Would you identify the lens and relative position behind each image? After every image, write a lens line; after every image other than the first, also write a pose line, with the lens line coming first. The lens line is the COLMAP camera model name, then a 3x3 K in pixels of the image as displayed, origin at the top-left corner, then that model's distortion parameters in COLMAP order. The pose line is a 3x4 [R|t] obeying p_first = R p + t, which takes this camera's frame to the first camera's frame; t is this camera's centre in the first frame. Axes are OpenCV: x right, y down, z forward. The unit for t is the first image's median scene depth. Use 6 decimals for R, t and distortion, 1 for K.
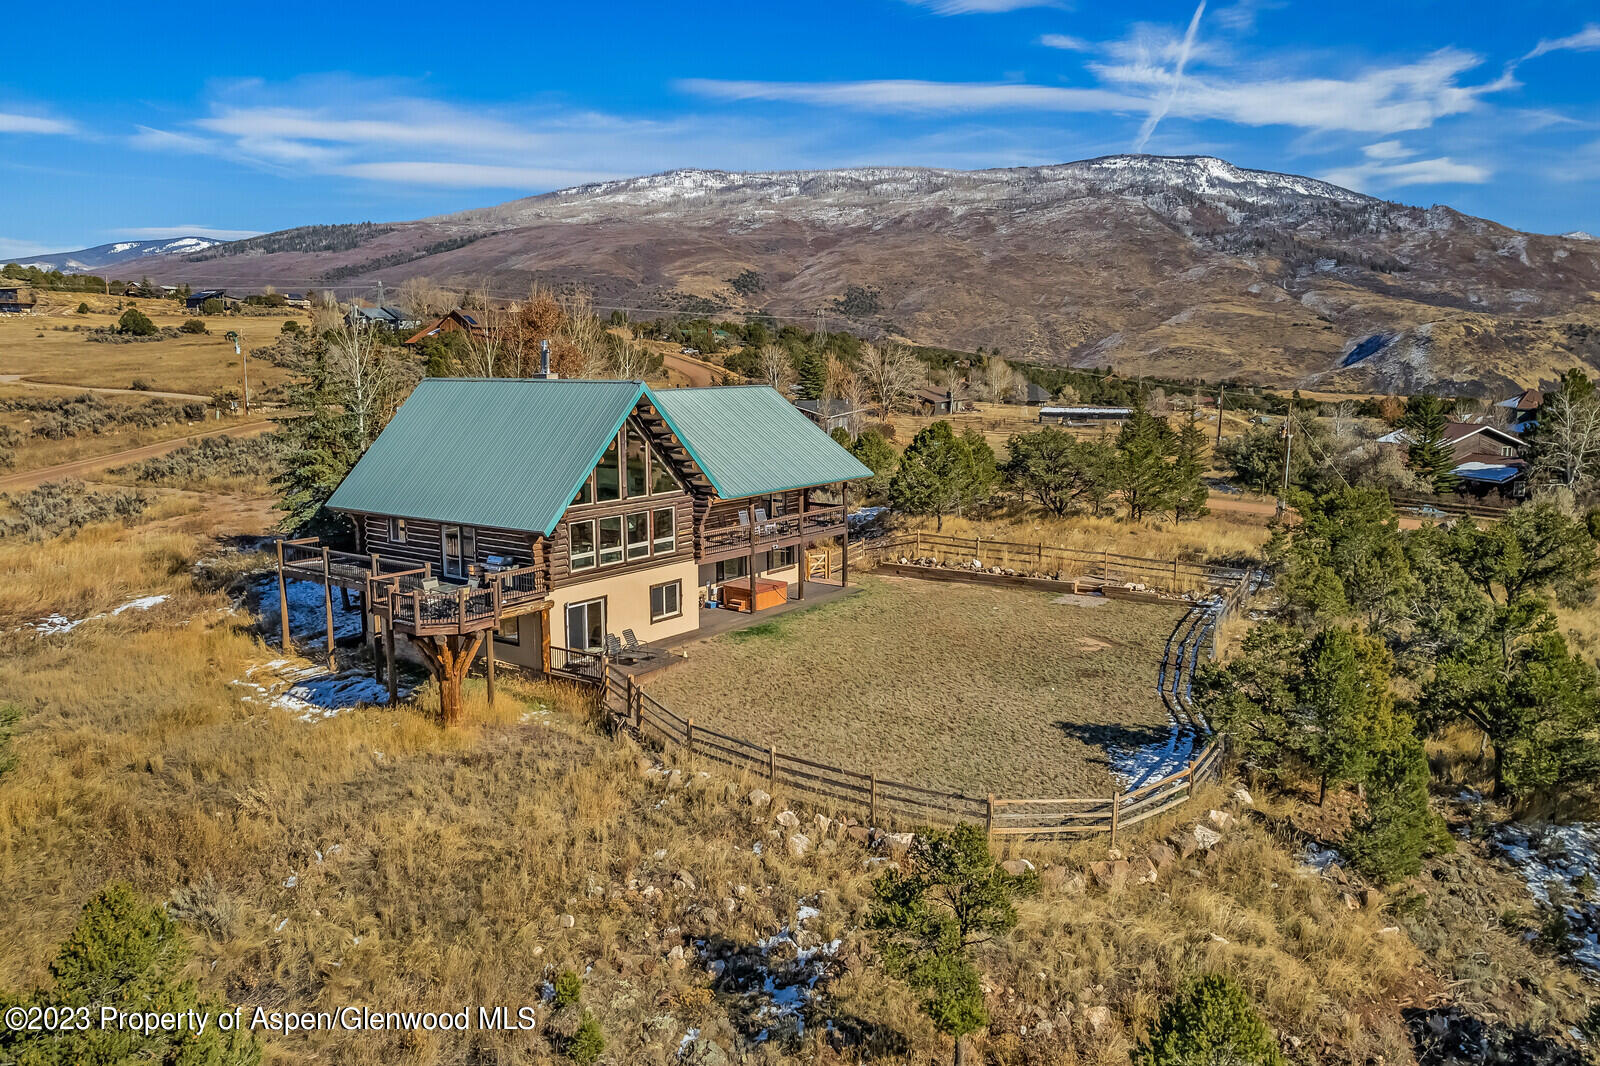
lens RADIAL K [[1246.5, 0, 800.5], [0, 1246.5, 544.1], [0, 0, 1]] dist [-0.052916, 0.026349]
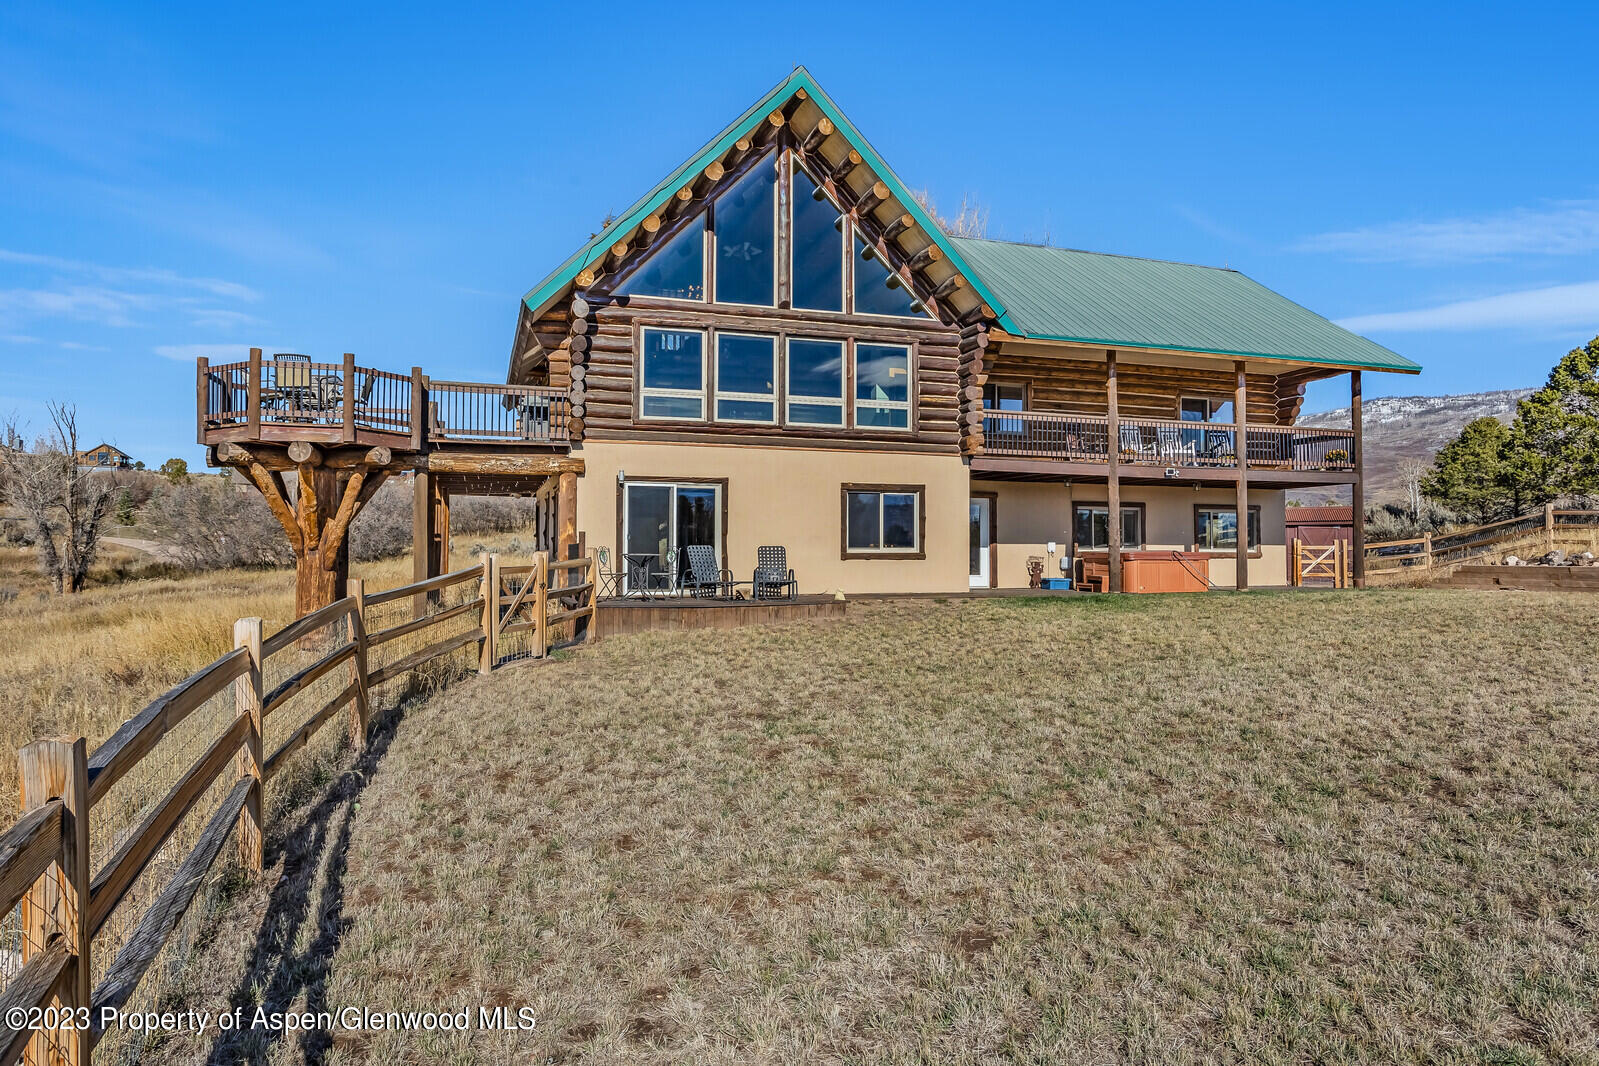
lens RADIAL K [[1007.4, 0, 796.3], [0, 1007.4, 528.1], [0, 0, 1]] dist [-0.015903, 0.001489]
pose [[0.811250, -0.016916, -0.584455, 0.110771], [-0.094863, 0.982530, -0.160112, 0.122229], [0.576953, 0.185334, 0.795473, 0.660273]]
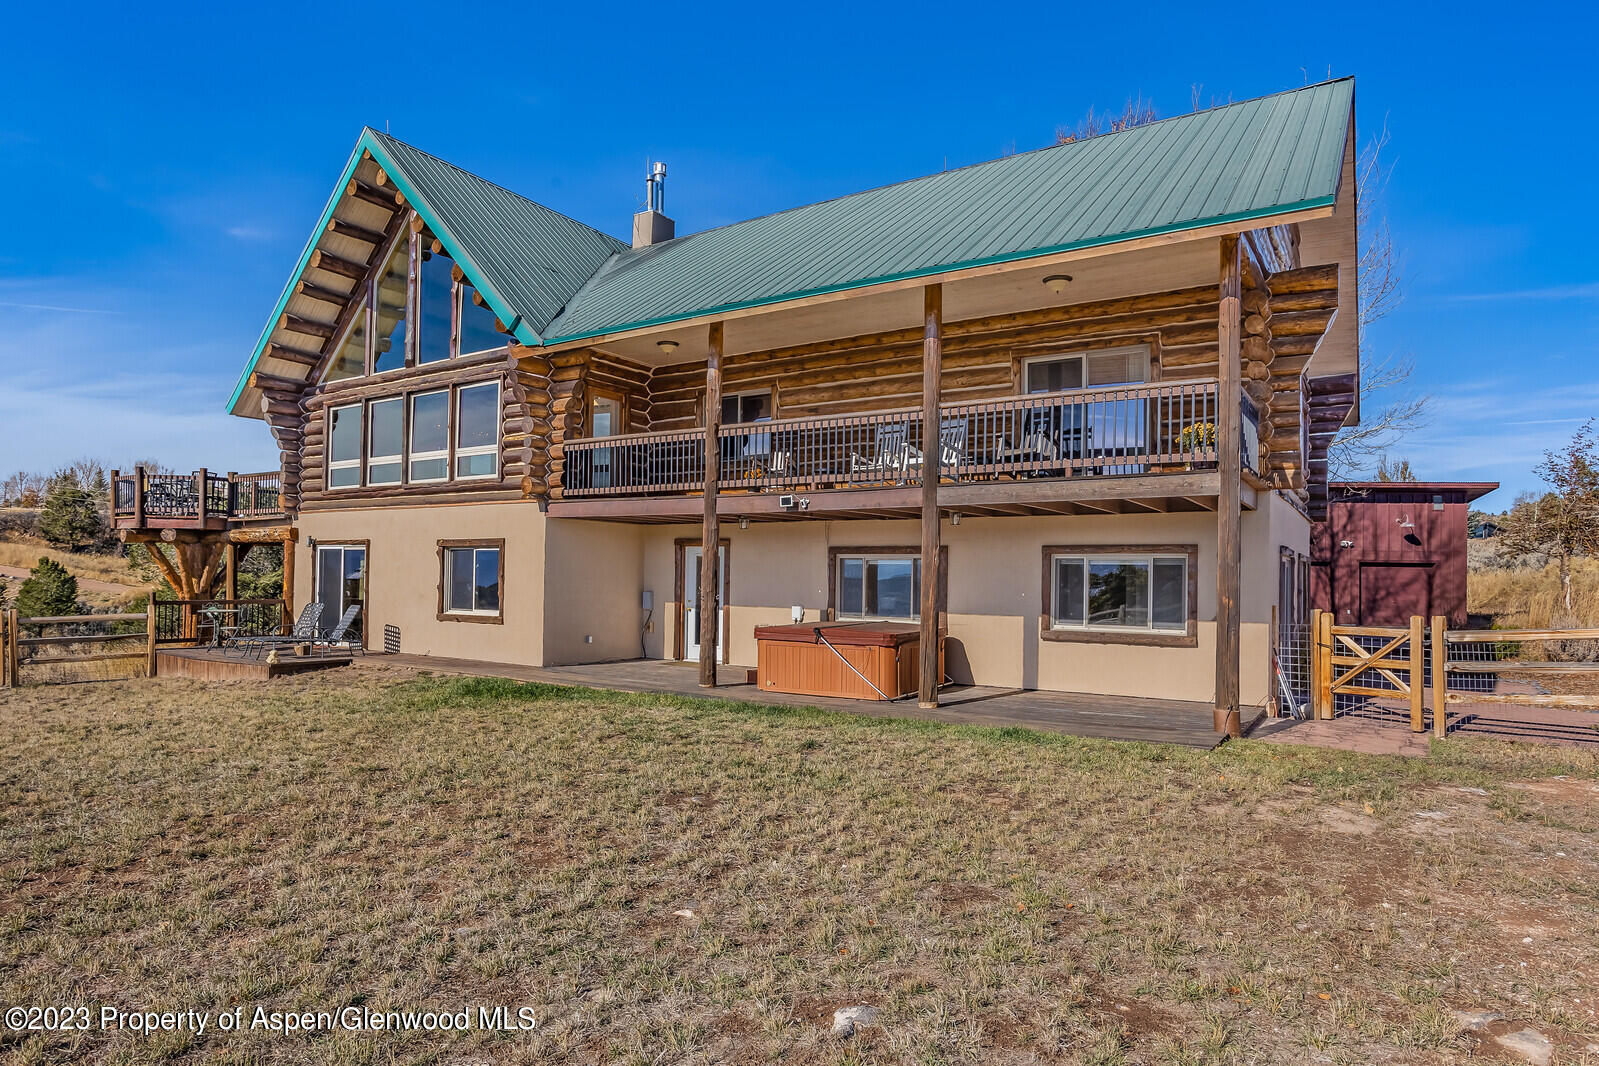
lens RADIAL K [[921.1, 0, 785.8], [0, 921.1, 559.0], [0, 0, 1]] dist [-0.023518, 0.002411]
pose [[0.042135, -0.016352, -0.998978, 0.250098], [-0.172413, 0.984747, -0.023391, 0.026060], [0.984123, 0.173223, 0.038673, 1.128401]]
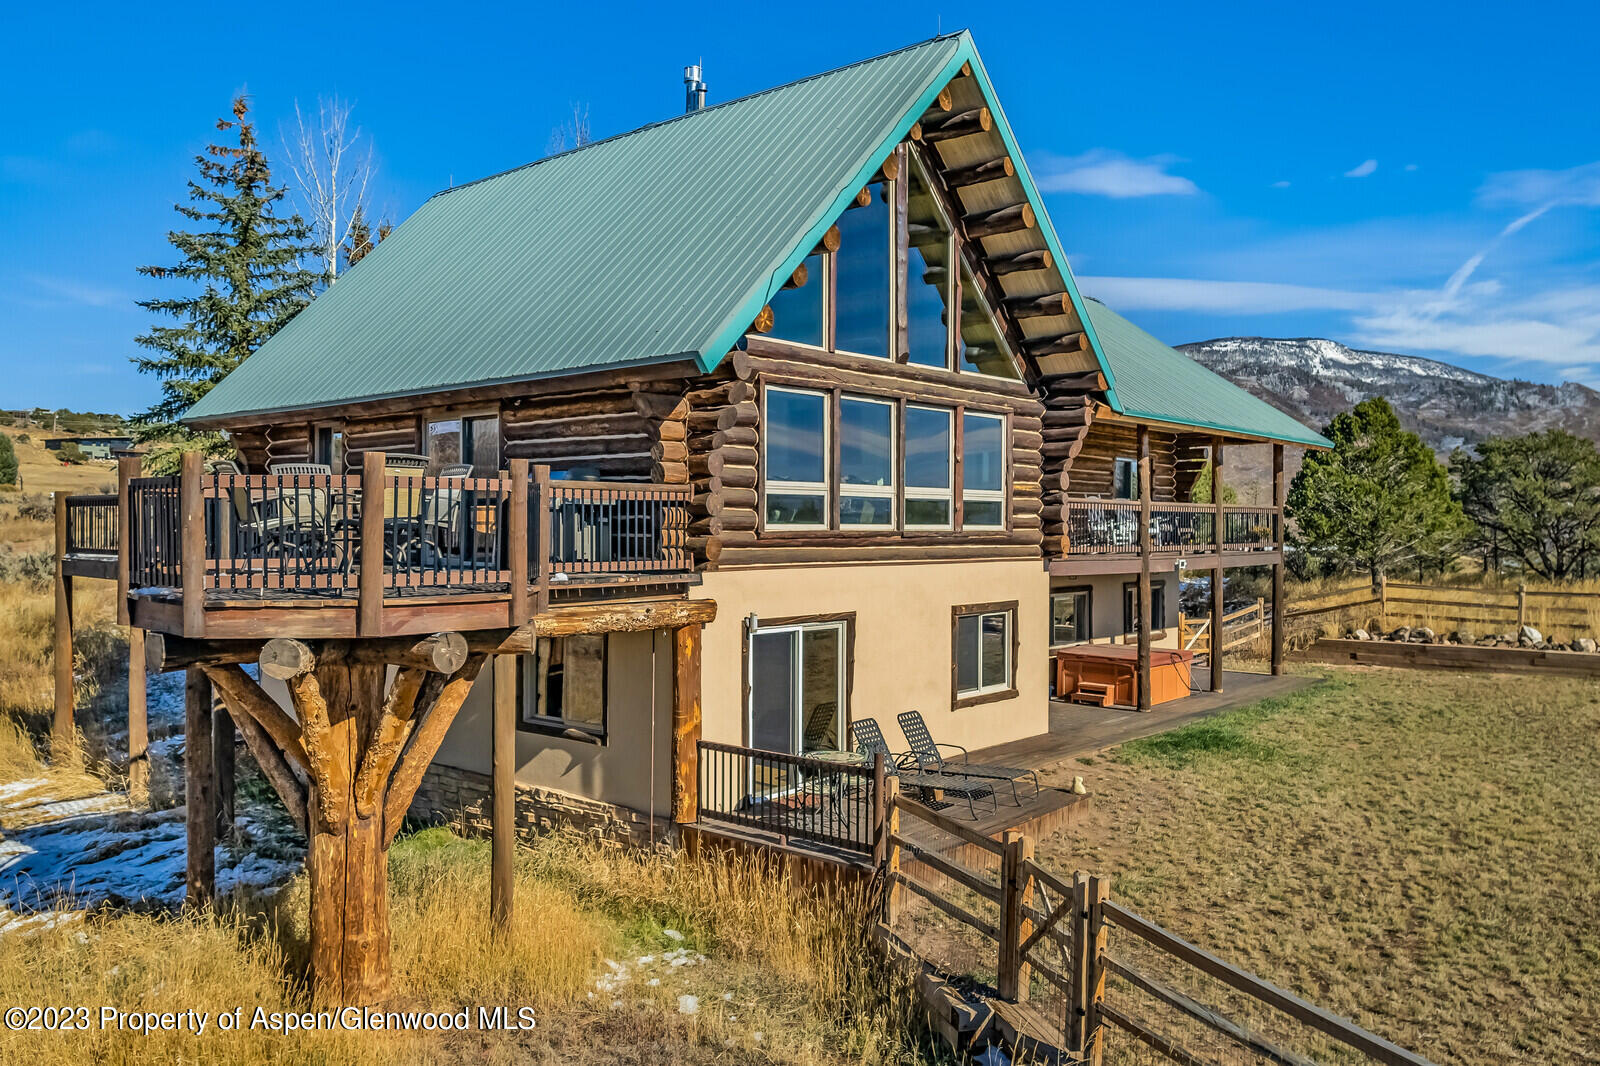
lens RADIAL K [[1246.5, 0, 792.1], [0, 1246.5, 533.9], [0, 0, 1]] dist [-0.052916, 0.026349]
pose [[0.995738, 0.006159, -0.092021, -0.135773], [-0.020114, 0.988252, -0.151502, 0.070905], [0.090007, 0.152708, 0.984164, 0.619427]]
